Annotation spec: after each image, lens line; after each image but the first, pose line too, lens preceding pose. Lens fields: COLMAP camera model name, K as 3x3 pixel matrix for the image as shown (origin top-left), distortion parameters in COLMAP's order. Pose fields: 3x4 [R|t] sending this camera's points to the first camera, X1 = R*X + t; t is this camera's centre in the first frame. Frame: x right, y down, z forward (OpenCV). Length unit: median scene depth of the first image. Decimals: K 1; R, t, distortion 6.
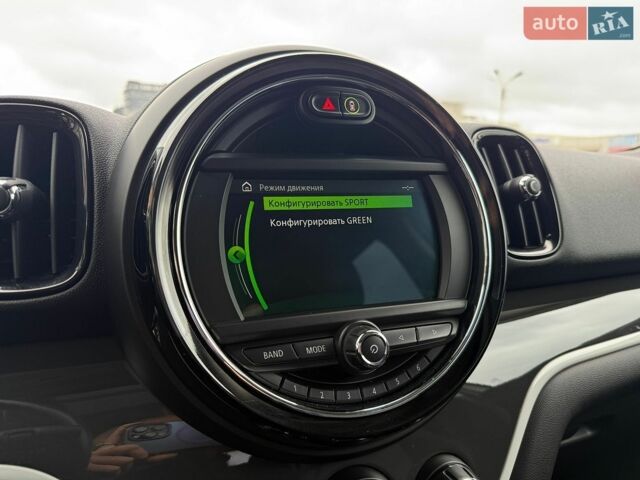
lens RADIAL K [[476.5, 0, 325.3], [0, 476.5, 238.9], [0, 0, 1]] dist [0.045897, -0.072262]
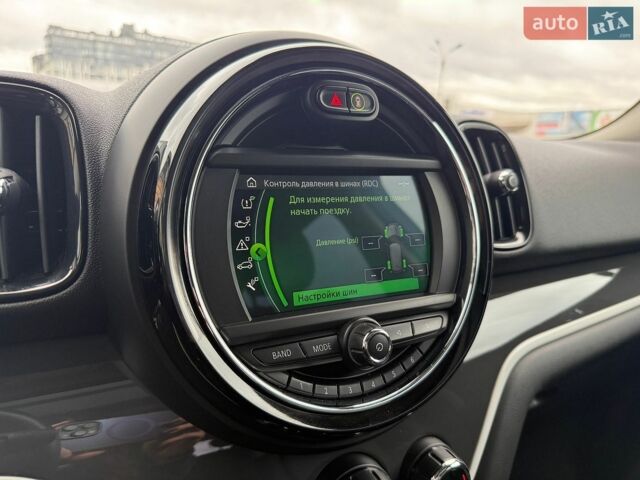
lens RADIAL K [[476.5, 0, 326.3], [0, 476.5, 239.7], [0, 0, 1]] dist [0.045897, -0.072262]
pose [[0.991276, 0.013918, 0.131063, -0.134538], [-0.023658, 0.997047, 0.073054, -0.065869], [-0.129659, -0.075517, 0.988679, 0.011133]]
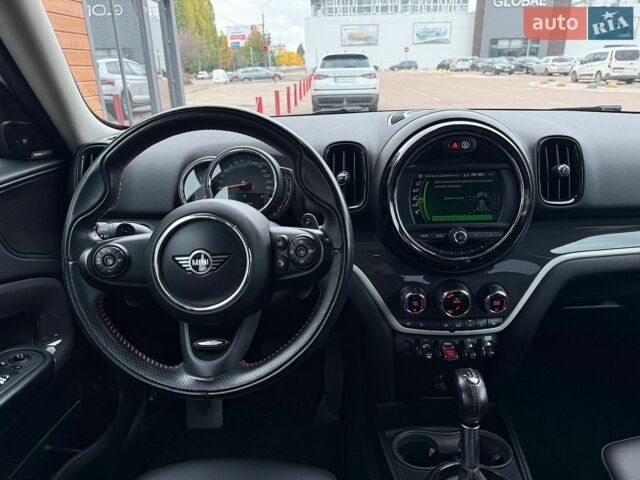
lens RADIAL K [[476.5, 0, 316.7], [0, 476.5, 244.1], [0, 0, 1]] dist [0.045897, -0.072262]
pose [[0.920955, 0.113480, -0.372778, 0.345311], [-0.021245, 0.969855, 0.242755, -0.372019], [0.389089, -0.215647, 0.895604, -1.727864]]
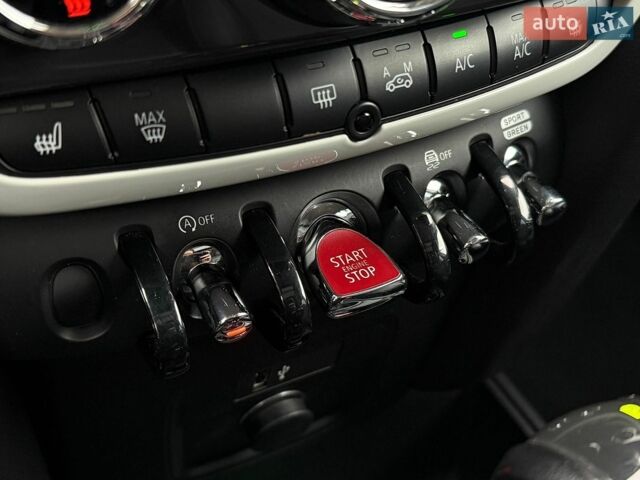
lens RADIAL K [[881.9, 0, 318.6], [0, 881.9, 240.7], [0, 0, 1]] dist [0.101999, 0.000000]
pose [[0.993894, -0.033855, 0.105014, -0.032907], [-0.025809, 0.854021, 0.519598, 0.491168], [-0.107275, -0.519136, 0.847933, 0.326617]]
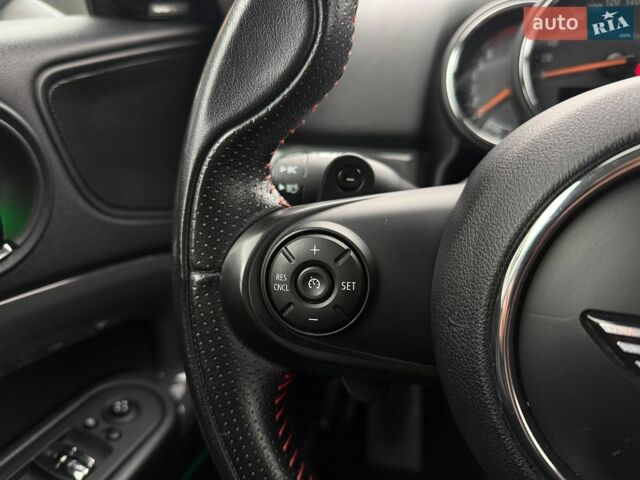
lens RADIAL K [[476.5, 0, 308.9], [0, 476.5, 250.6], [0, 0, 1]] dist [0.045897, -0.072262]
pose [[0.753218, 0.249045, -0.608802, -0.897193], [0.007781, 0.922115, 0.386839, -0.052475], [0.657725, -0.296111, 0.692615, -0.641481]]
